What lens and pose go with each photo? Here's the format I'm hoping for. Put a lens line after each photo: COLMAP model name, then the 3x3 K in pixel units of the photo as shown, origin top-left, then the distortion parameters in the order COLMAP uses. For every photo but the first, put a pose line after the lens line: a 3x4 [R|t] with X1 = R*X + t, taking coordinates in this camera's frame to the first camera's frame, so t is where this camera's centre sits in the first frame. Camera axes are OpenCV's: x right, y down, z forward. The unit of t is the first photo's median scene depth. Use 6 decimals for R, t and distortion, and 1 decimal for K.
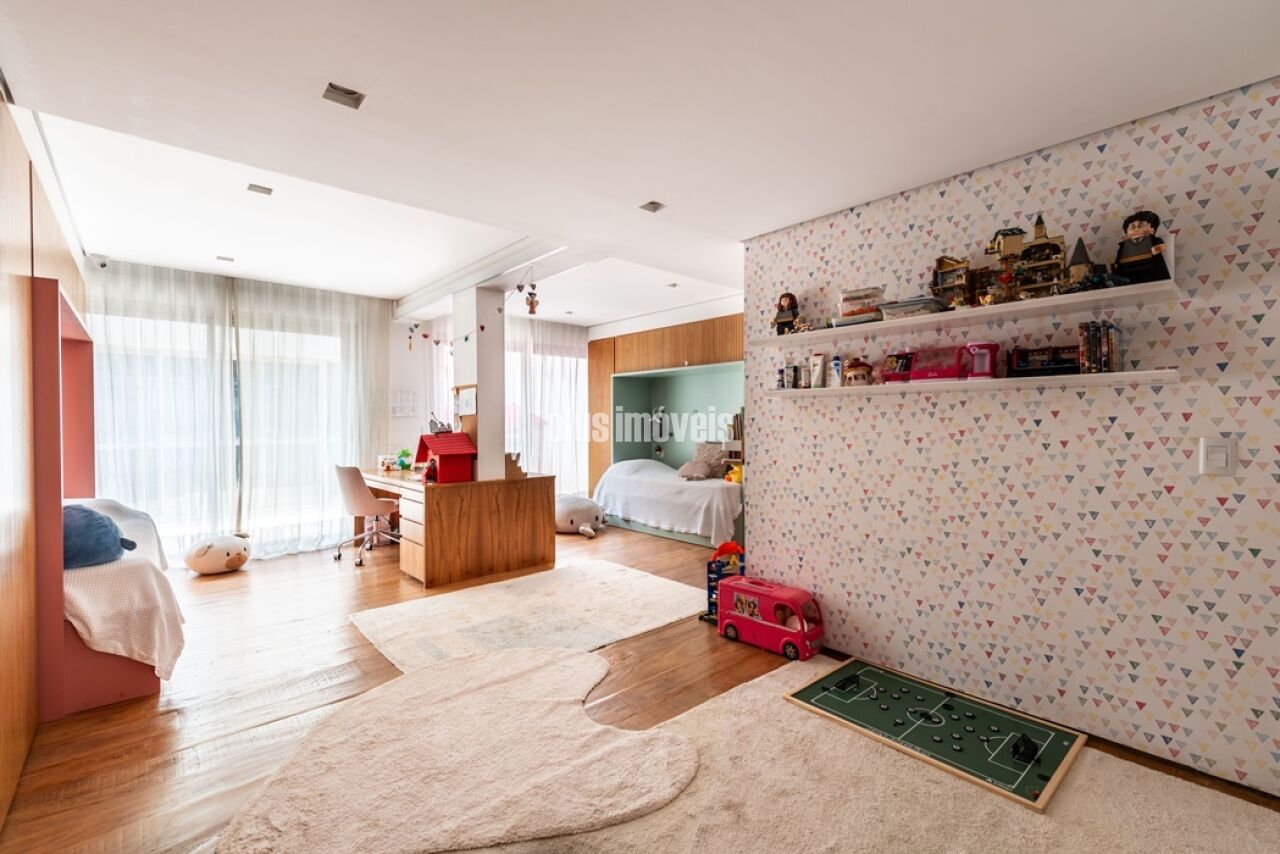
lens RADIAL K [[562.3, 0, 657.6], [0, 562.3, 430.5], [0, 0, 1]] dist [0.001014, -0.011346]
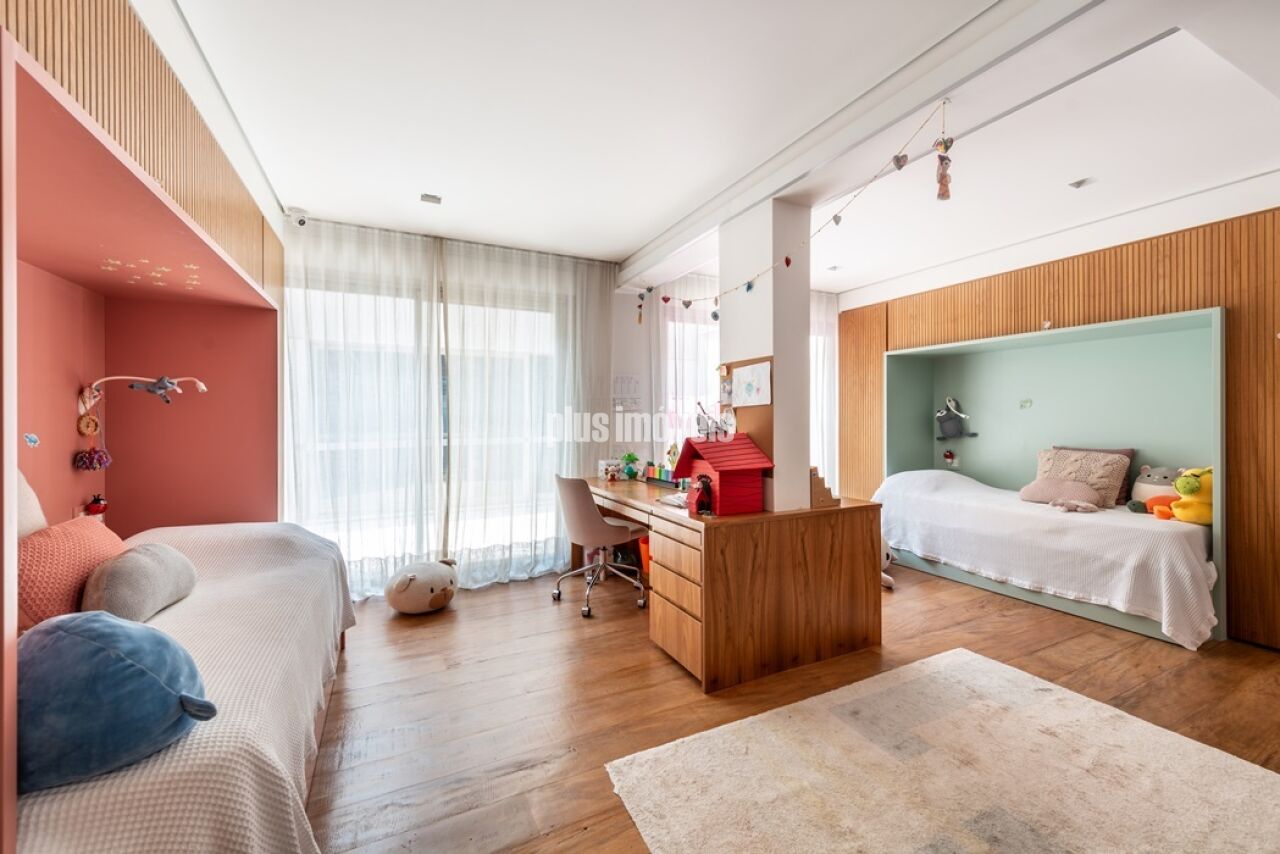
lens RADIAL K [[504.8, 0, 635.2], [0, 504.8, 418.7], [0, 0, 1]] dist [0.001919, 0.000004]
pose [[0.956641, -0.001456, -0.291265, -0.282358], [-0.002191, 0.999923, -0.012193, -0.005844], [0.291260, 0.012302, 0.956565, 0.393440]]
